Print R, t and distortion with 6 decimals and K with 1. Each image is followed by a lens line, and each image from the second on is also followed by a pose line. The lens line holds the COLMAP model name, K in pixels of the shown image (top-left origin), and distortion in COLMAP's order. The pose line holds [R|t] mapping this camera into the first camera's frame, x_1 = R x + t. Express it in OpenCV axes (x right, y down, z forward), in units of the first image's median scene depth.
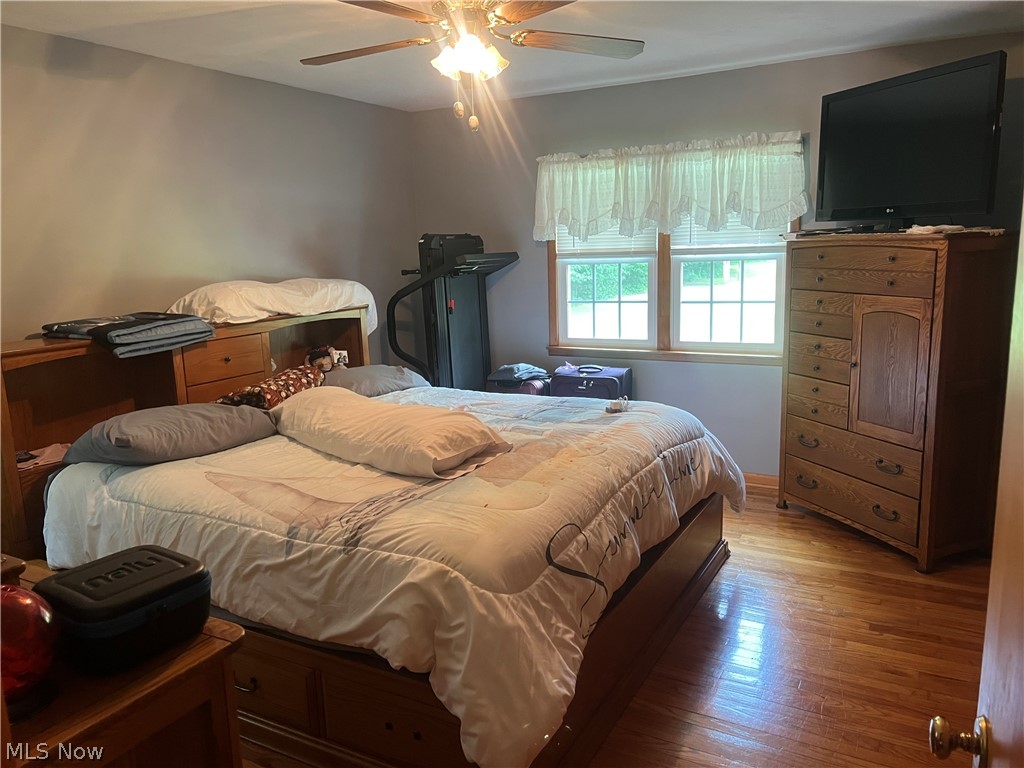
lens RADIAL K [[757.3, 0, 512.3], [0, 757.3, 380.9], [0, 0, 1]] dist [0.046511, -0.049608]
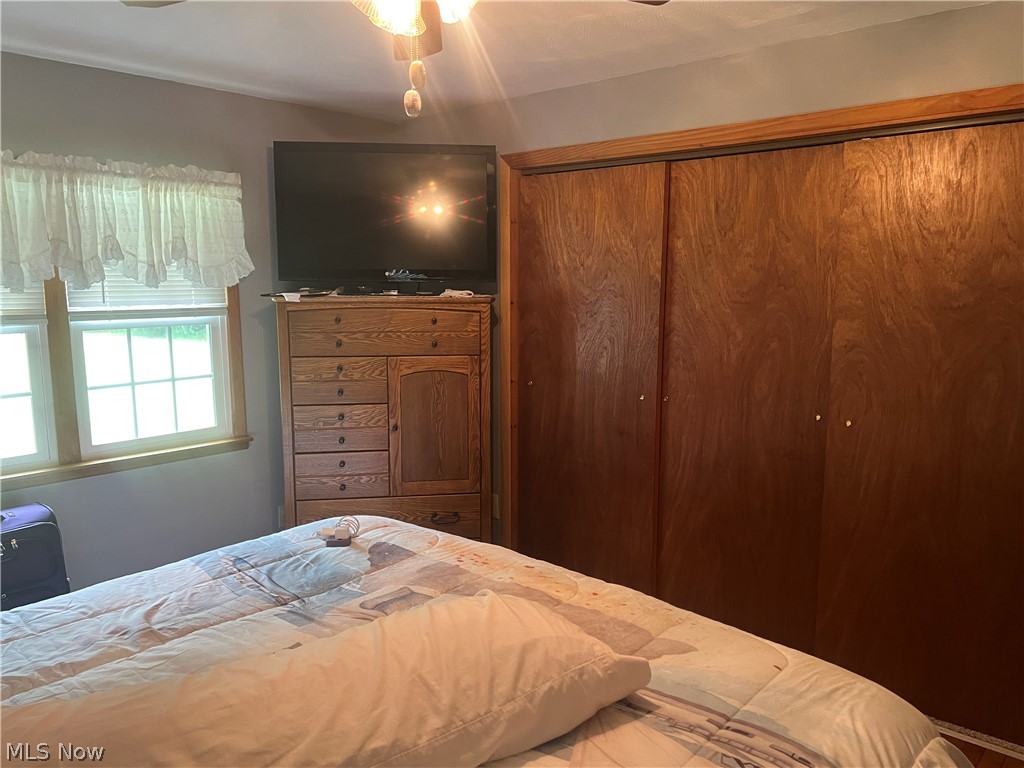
lens RADIAL K [[757.3, 0, 512.3], [0, 757.3, 380.9], [0, 0, 1]] dist [0.046511, -0.049608]
pose [[0.242444, -0.094867, 0.965516, -0.430797], [0.170471, 0.983889, 0.053866, -0.102591], [-0.955071, 0.151533, 0.254710, 0.570851]]
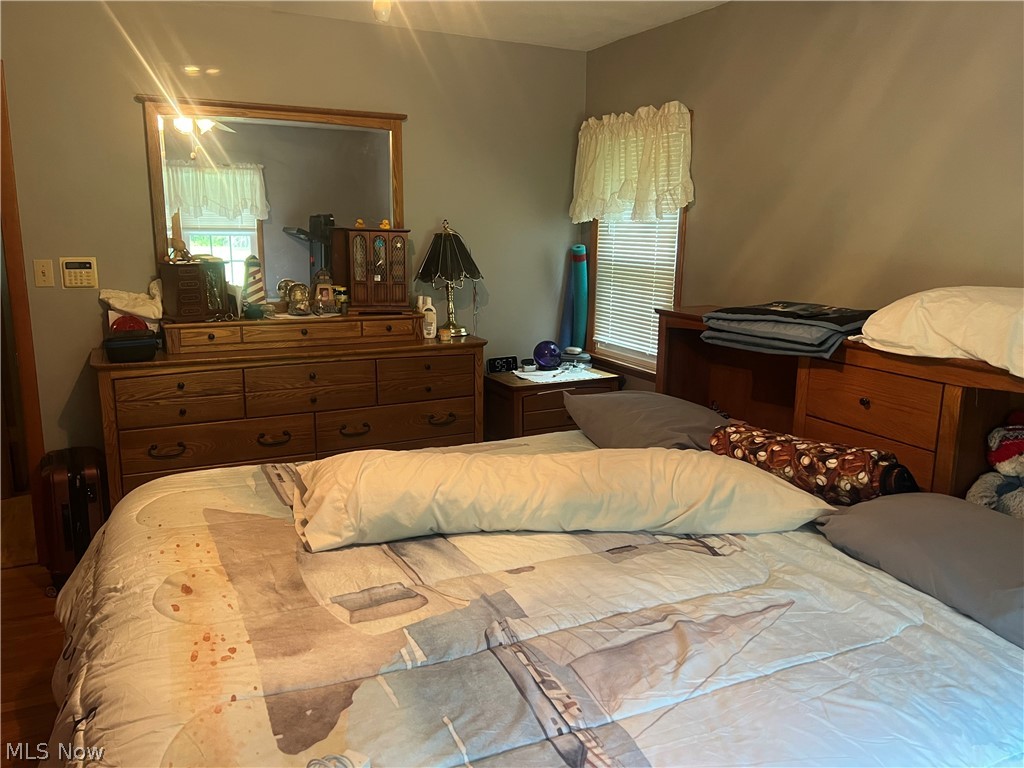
lens RADIAL K [[757.3, 0, 512.3], [0, 757.3, 380.9], [0, 0, 1]] dist [0.046511, -0.049608]
pose [[-0.589122, 0.184098, -0.786793, 0.265154], [-0.136317, 0.937102, 0.321337, -0.191328], [0.796463, 0.296560, -0.526971, 1.018595]]
